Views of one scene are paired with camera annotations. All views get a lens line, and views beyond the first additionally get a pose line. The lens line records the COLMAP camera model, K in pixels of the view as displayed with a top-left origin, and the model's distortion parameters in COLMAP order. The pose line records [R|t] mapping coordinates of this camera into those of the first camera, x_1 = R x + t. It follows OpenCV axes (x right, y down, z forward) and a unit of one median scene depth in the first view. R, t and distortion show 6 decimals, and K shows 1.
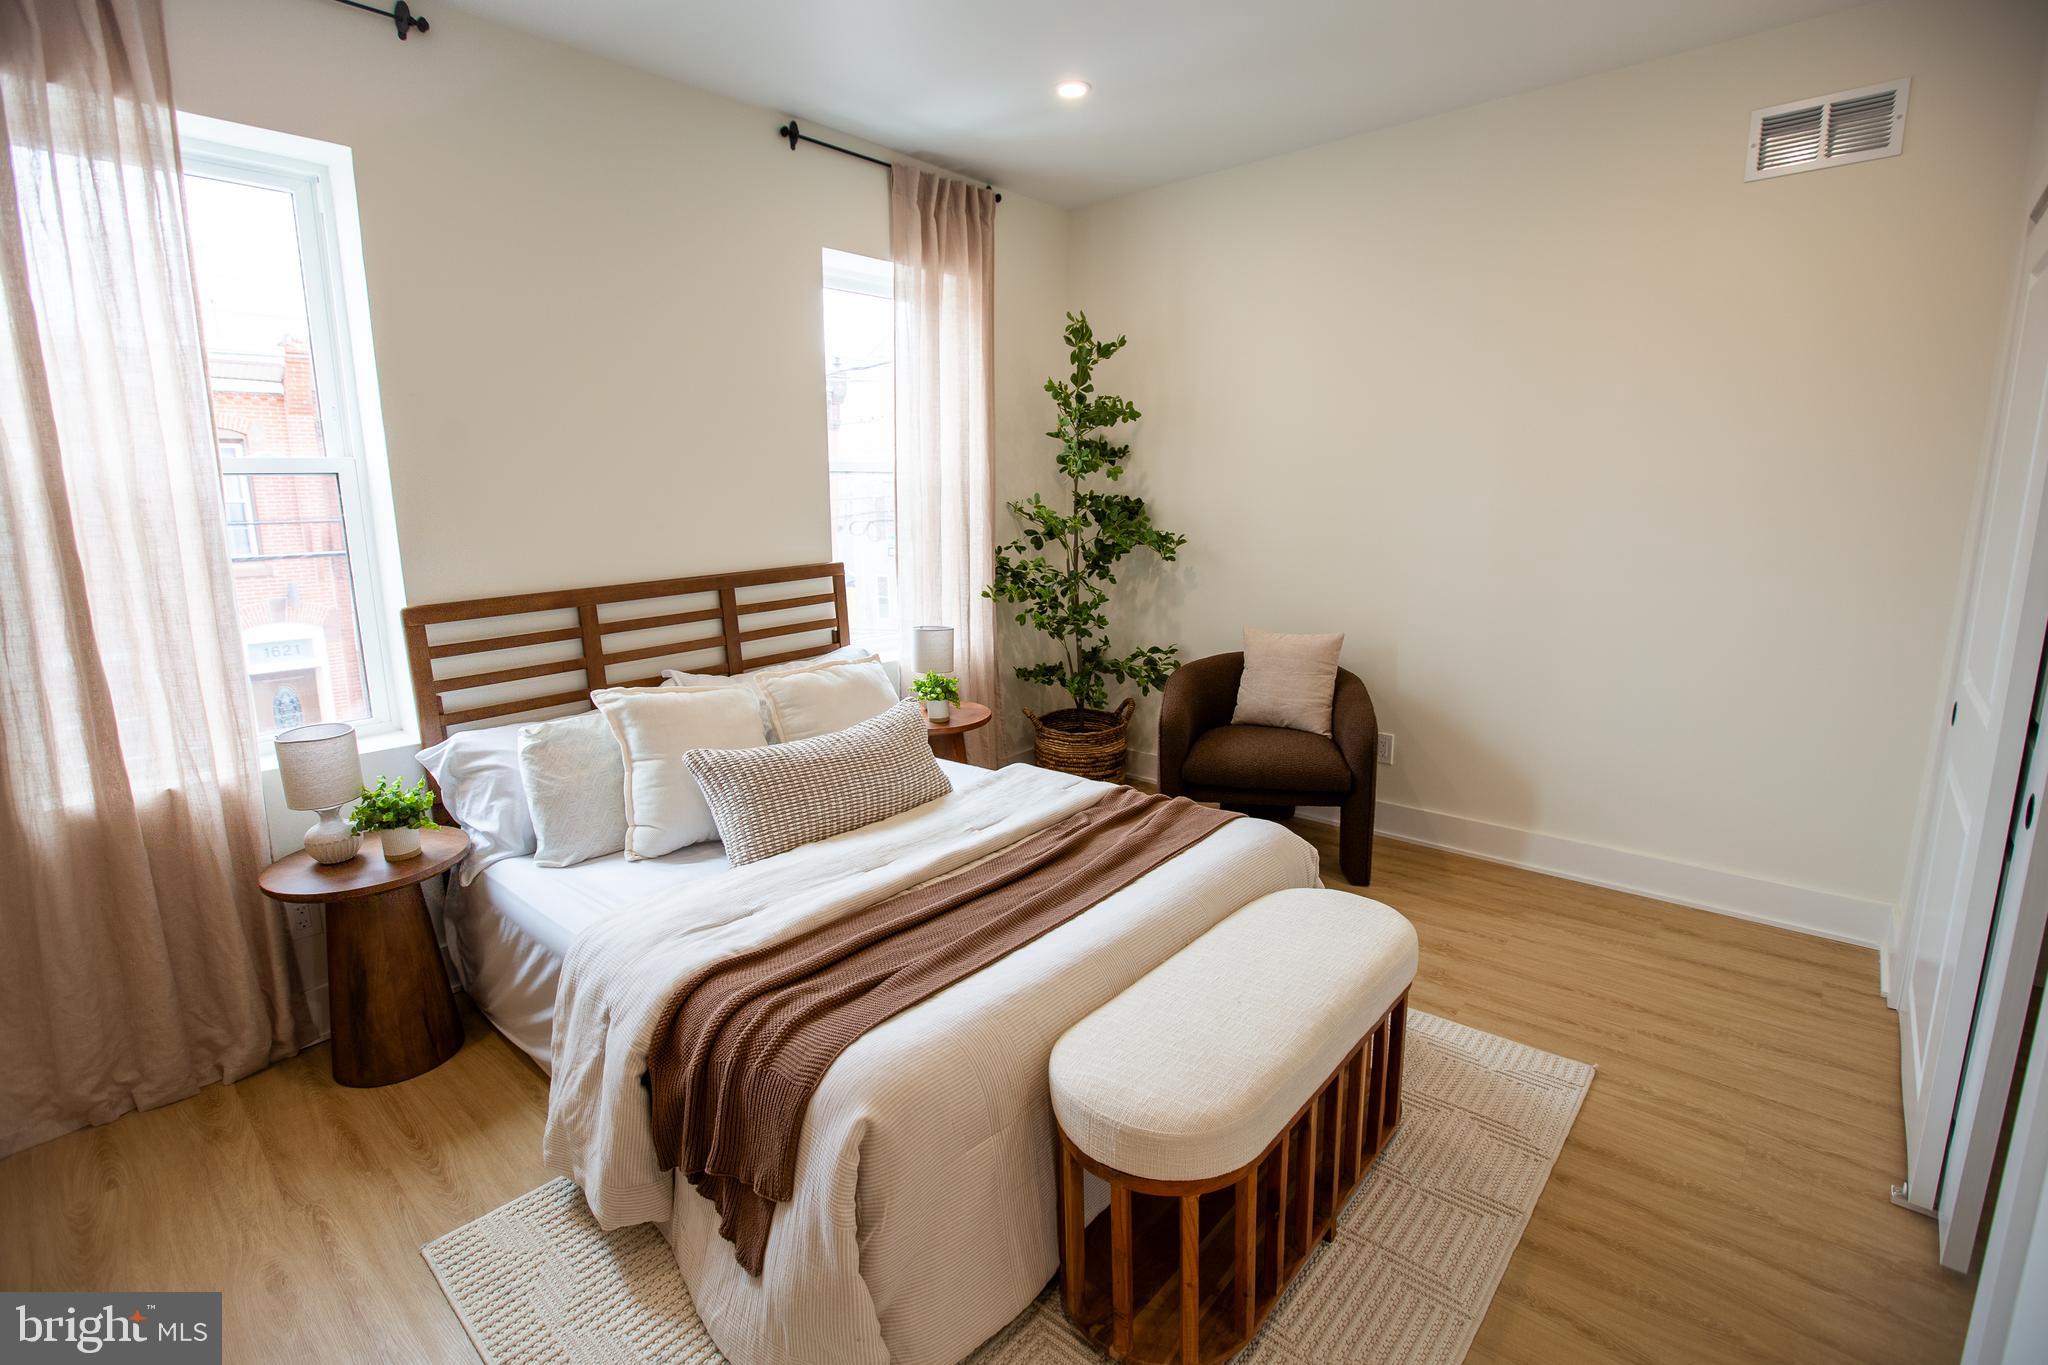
lens RADIAL K [[945.0, 0, 1017.1], [0, 945.0, 670.6], [0, 0, 1]] dist [-0.046035, 0.016450]
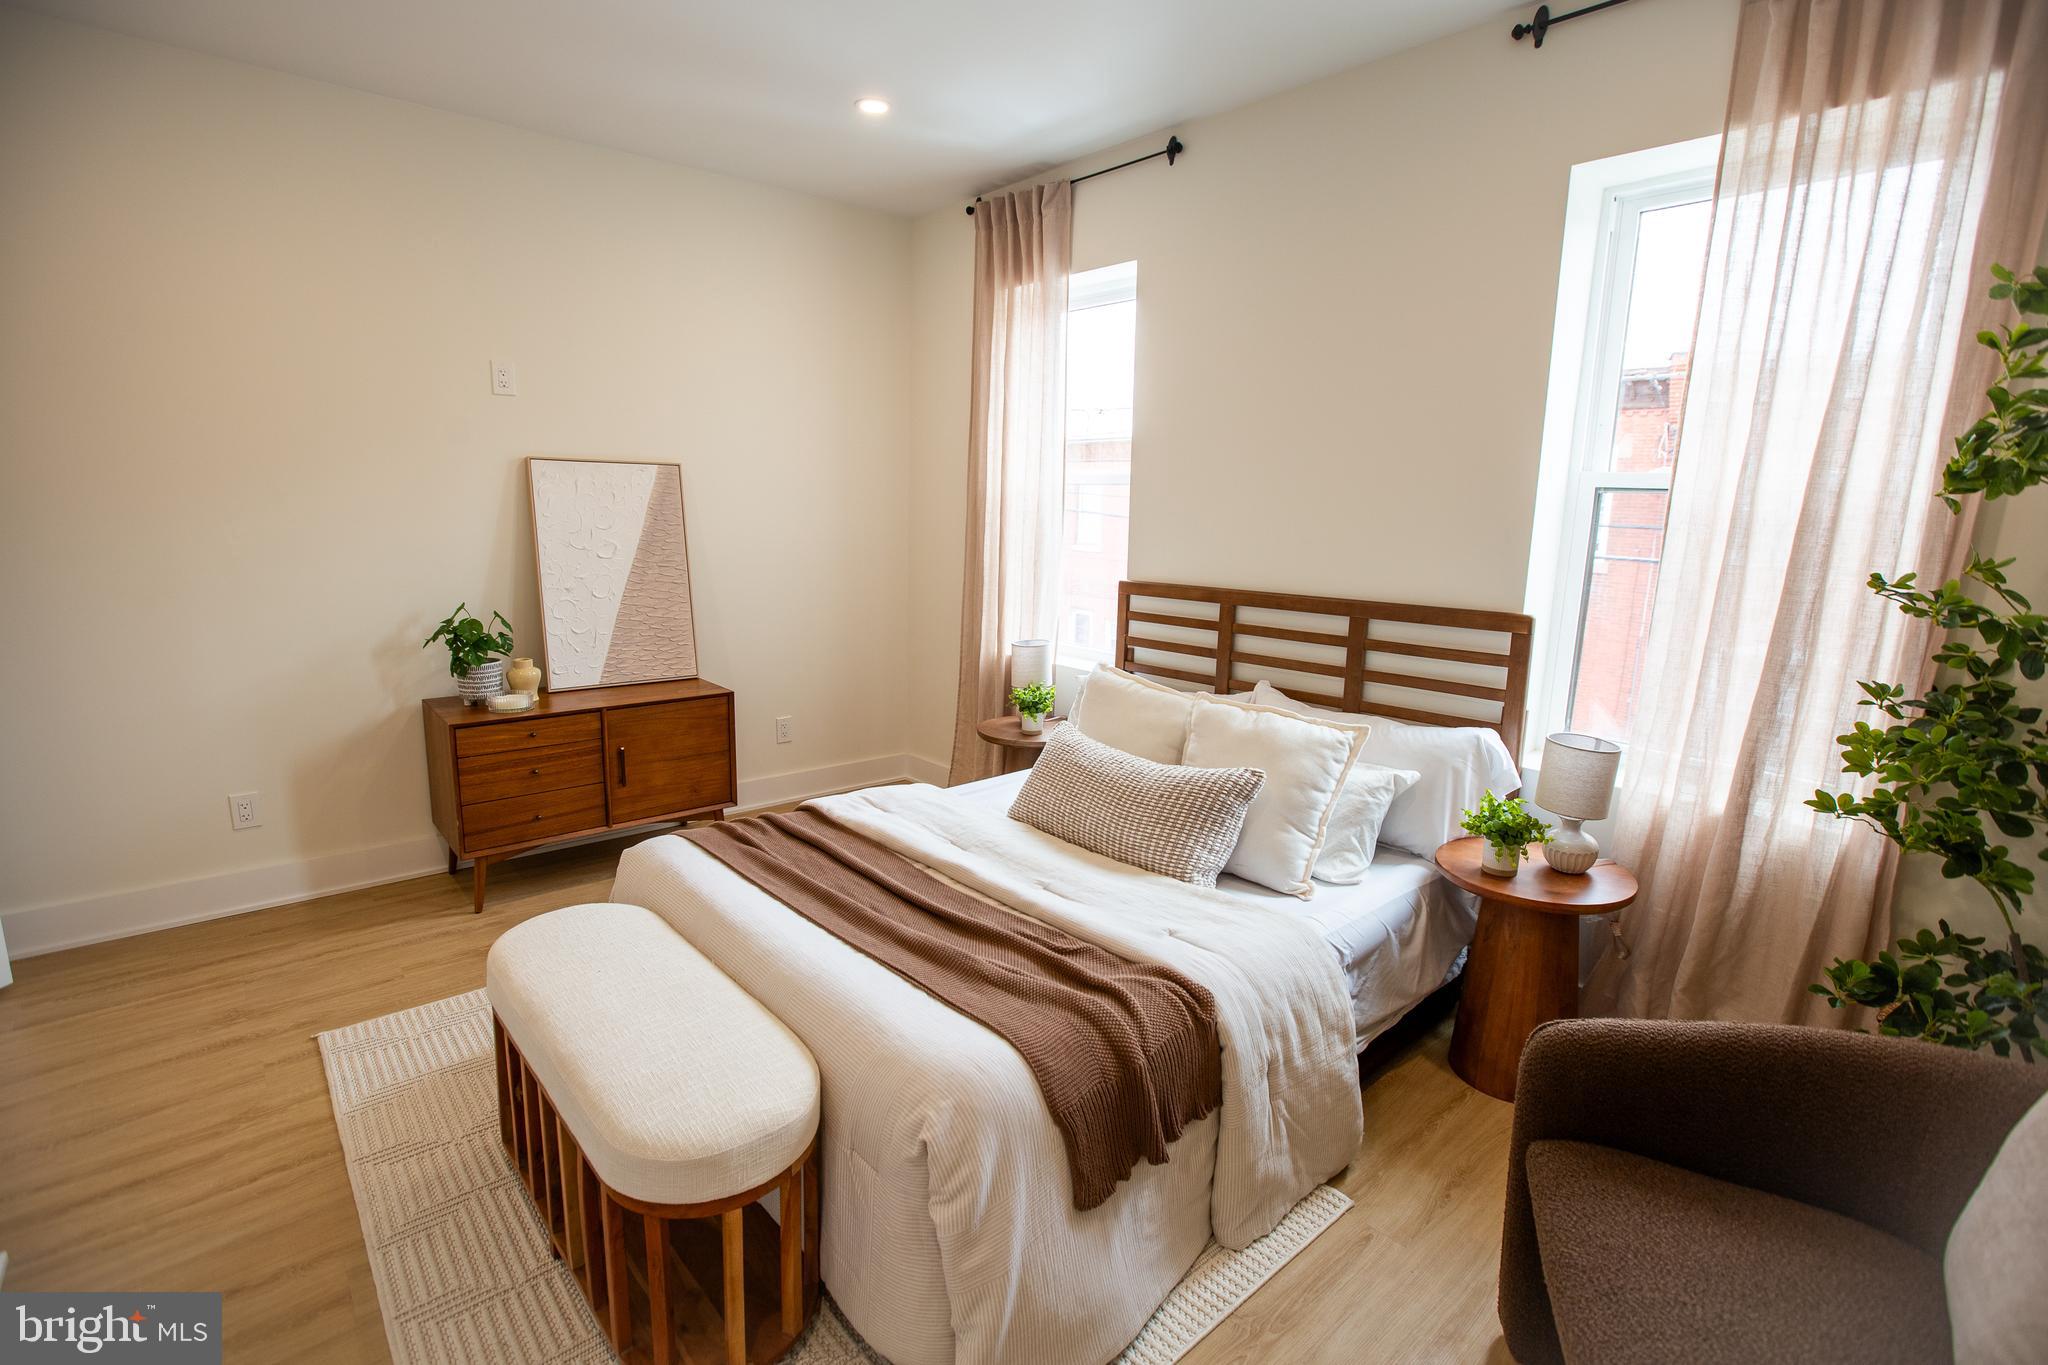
lens RADIAL K [[945.0, 0, 1017.1], [0, 945.0, 670.6], [0, 0, 1]] dist [-0.046035, 0.016450]
pose [[-0.122173, 0.191927, -0.973775, 0.747184], [-0.201144, 0.955977, 0.213655, -0.201489], [0.971913, 0.221971, -0.078190, 0.943434]]
